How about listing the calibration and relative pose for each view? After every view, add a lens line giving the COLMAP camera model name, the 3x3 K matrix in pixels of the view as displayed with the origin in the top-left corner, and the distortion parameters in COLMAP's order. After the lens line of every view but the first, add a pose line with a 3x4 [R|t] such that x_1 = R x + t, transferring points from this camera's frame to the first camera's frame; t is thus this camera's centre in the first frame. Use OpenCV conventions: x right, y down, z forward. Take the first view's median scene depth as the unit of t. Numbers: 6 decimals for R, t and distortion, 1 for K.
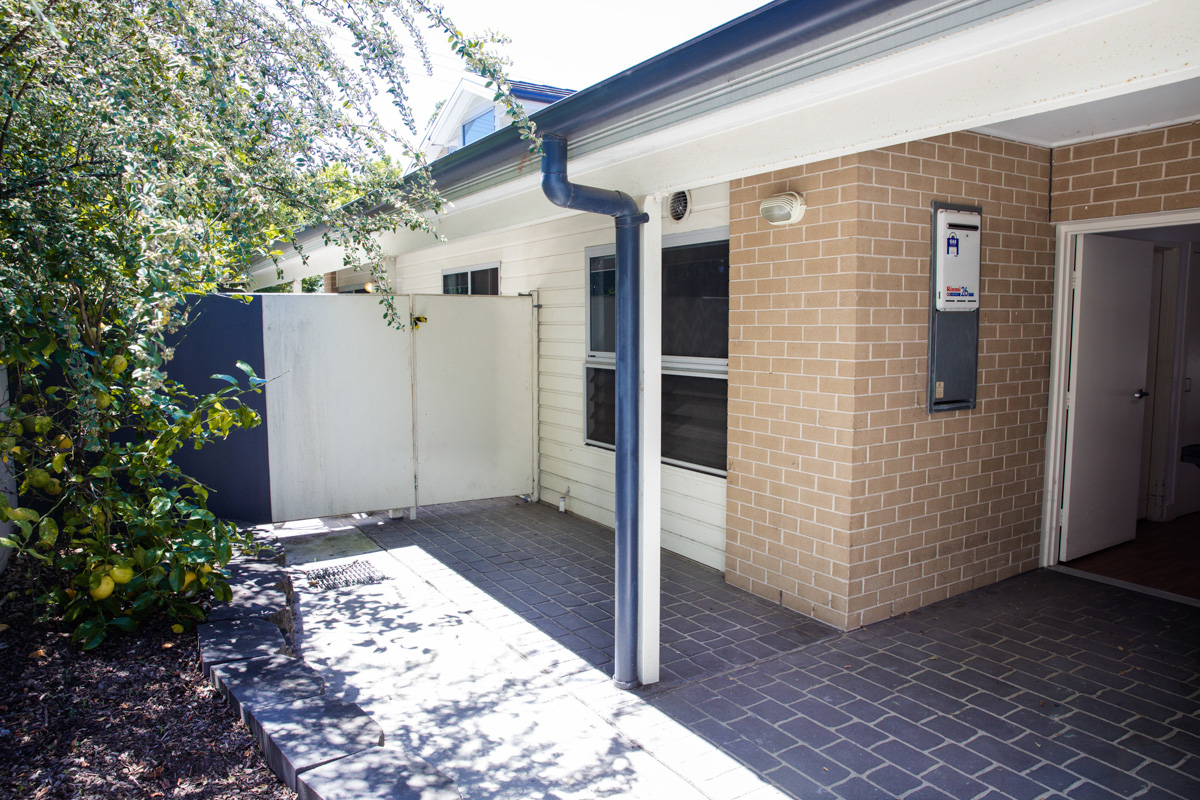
lens RADIAL K [[829.4, 0, 594.7], [0, 829.4, 407.1], [0, 0, 1]] dist [-0.107017, 0.091152]
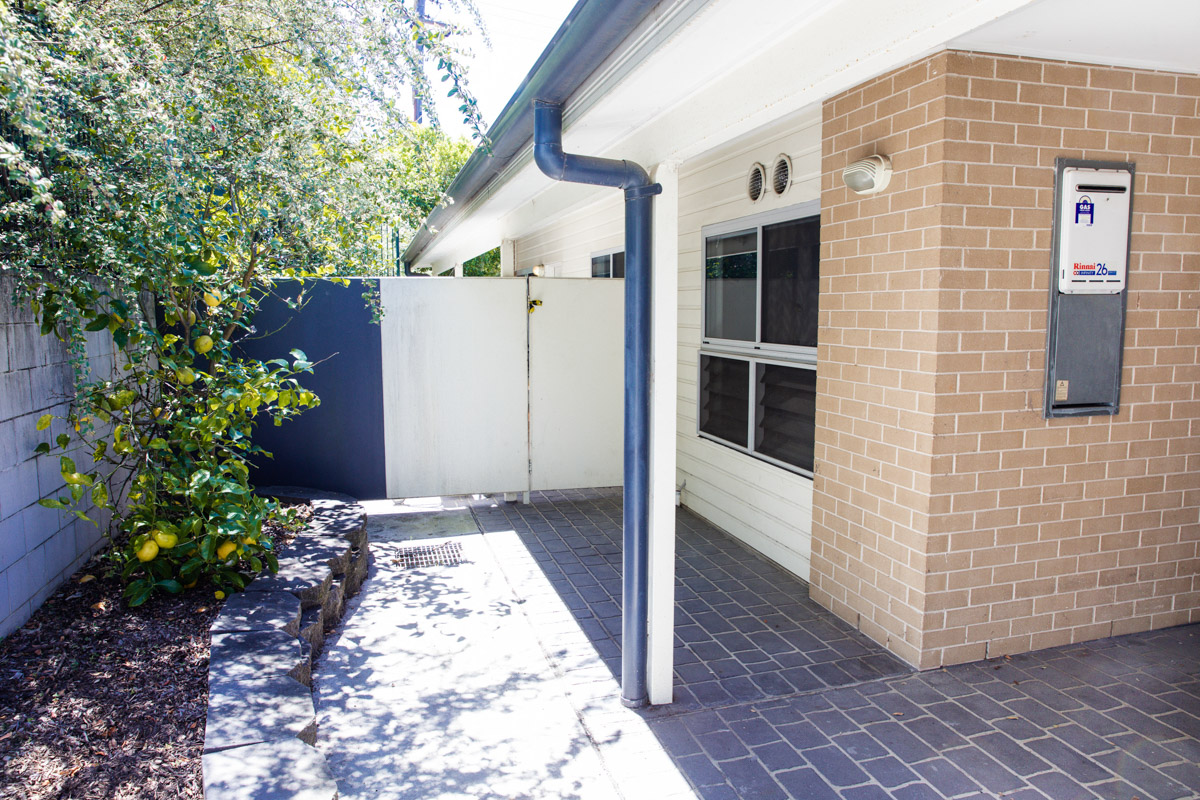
lens RADIAL K [[829.4, 0, 594.7], [0, 829.4, 407.1], [0, 0, 1]] dist [-0.107017, 0.091152]
pose [[0.961974, 0.034763, -0.270920, 0.192768], [-0.029811, 0.999305, 0.022371, -0.008368], [0.271509, -0.013444, 0.962342, 0.092554]]
